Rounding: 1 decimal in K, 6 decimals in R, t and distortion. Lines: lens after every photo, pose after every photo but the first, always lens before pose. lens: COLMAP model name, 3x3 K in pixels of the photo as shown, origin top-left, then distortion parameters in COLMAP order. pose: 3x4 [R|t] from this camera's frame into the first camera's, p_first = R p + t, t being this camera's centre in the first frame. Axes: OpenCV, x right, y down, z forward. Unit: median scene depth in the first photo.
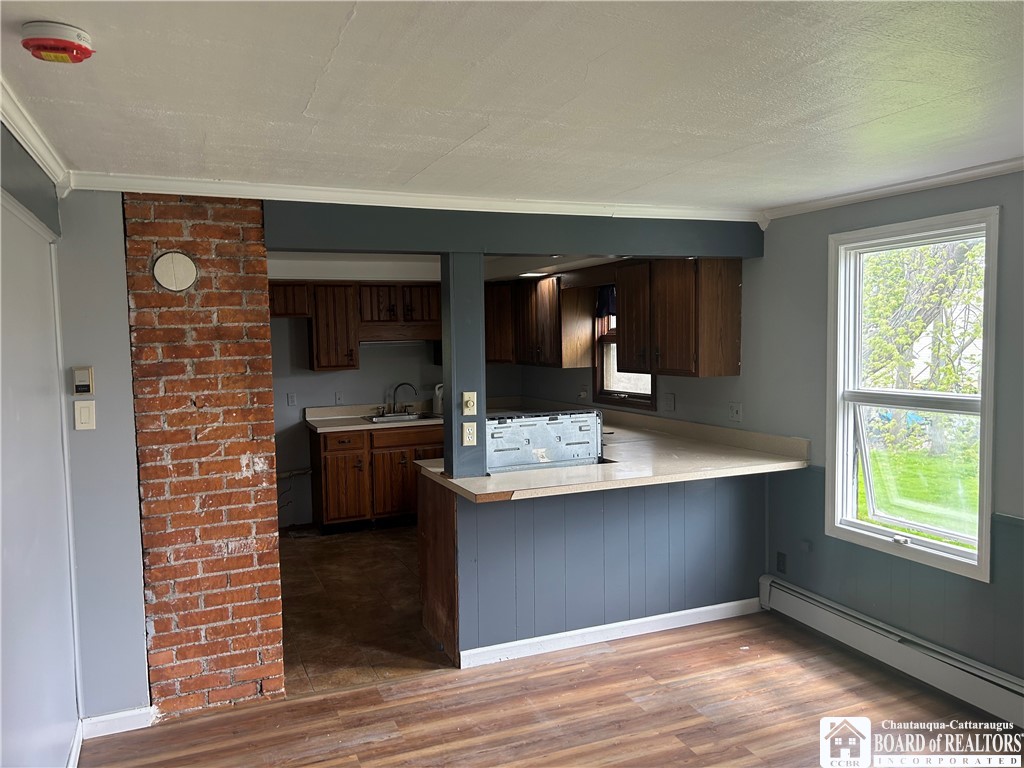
lens RADIAL K [[770.7, 0, 512.0], [0, 770.7, 384.0], [0, 0, 1]] dist [0.080299, -0.192251]
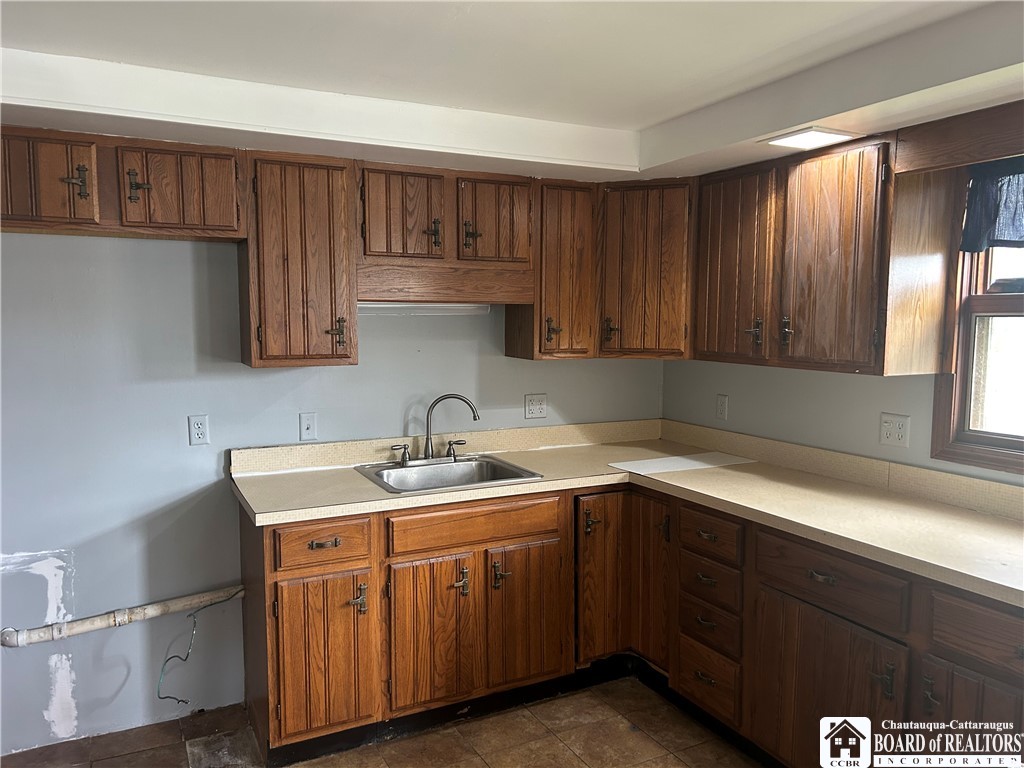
lens RADIAL K [[770.7, 0, 512.0], [0, 770.7, 384.0], [0, 0, 1]] dist [0.080299, -0.192251]
pose [[0.998007, 0.018772, 0.060242, -0.140738], [-0.020083, 0.999573, 0.021229, -0.019740], [-0.059818, -0.022397, 0.997958, 0.575825]]
